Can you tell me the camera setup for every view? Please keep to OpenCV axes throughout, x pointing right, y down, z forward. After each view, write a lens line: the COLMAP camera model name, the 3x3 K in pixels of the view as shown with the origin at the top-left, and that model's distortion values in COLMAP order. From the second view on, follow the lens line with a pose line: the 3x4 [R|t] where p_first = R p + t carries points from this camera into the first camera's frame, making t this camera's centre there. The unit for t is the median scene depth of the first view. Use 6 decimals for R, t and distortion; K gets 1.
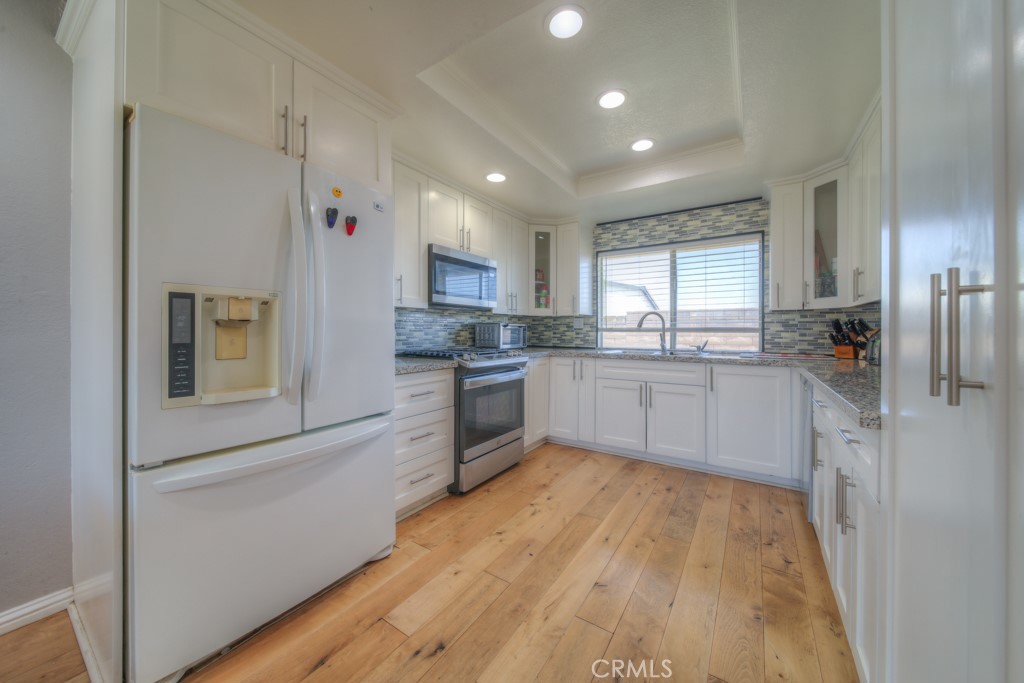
lens RADIAL K [[360.1, 0, 518.5], [0, 360.1, 330.4], [0, 0, 1]] dist [0.000072, -0.000761]
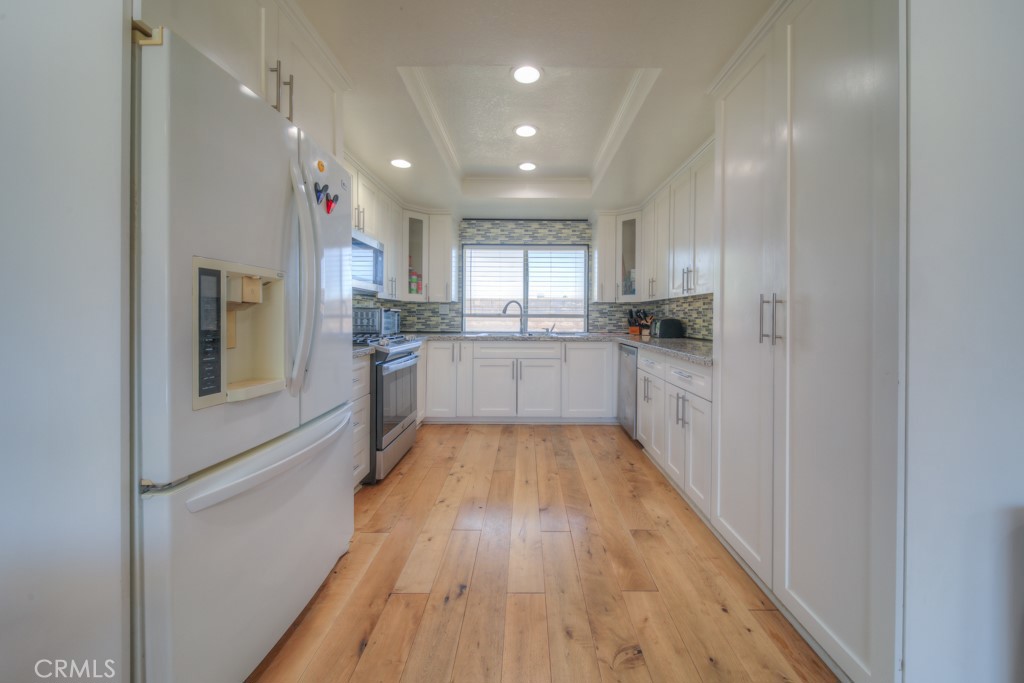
lens RADIAL K [[360.1, 0, 532.4], [0, 360.1, 318.5], [0, 0, 1]] dist [0.000072, -0.000761]
pose [[0.833724, 0.000065, 0.552182, -0.294158], [-0.004088, 0.999973, 0.006054, 0.000377], [-0.552167, -0.007304, 0.833702, -0.039753]]
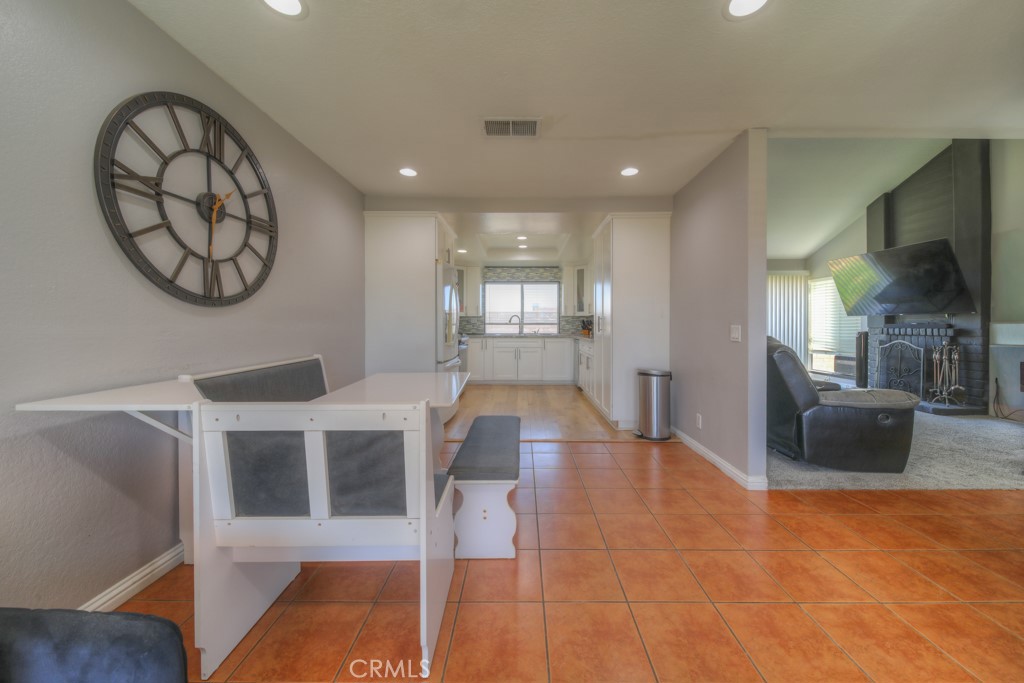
lens RADIAL K [[360.1, 0, 523.8], [0, 360.1, 326.9], [0, 0, 1]] dist [0.000072, -0.000761]
pose [[0.840744, -0.004709, 0.541412, -0.866673], [0.001059, 0.999975, 0.007054, 0.001652], [-0.541432, -0.005357, 0.840728, -0.932749]]
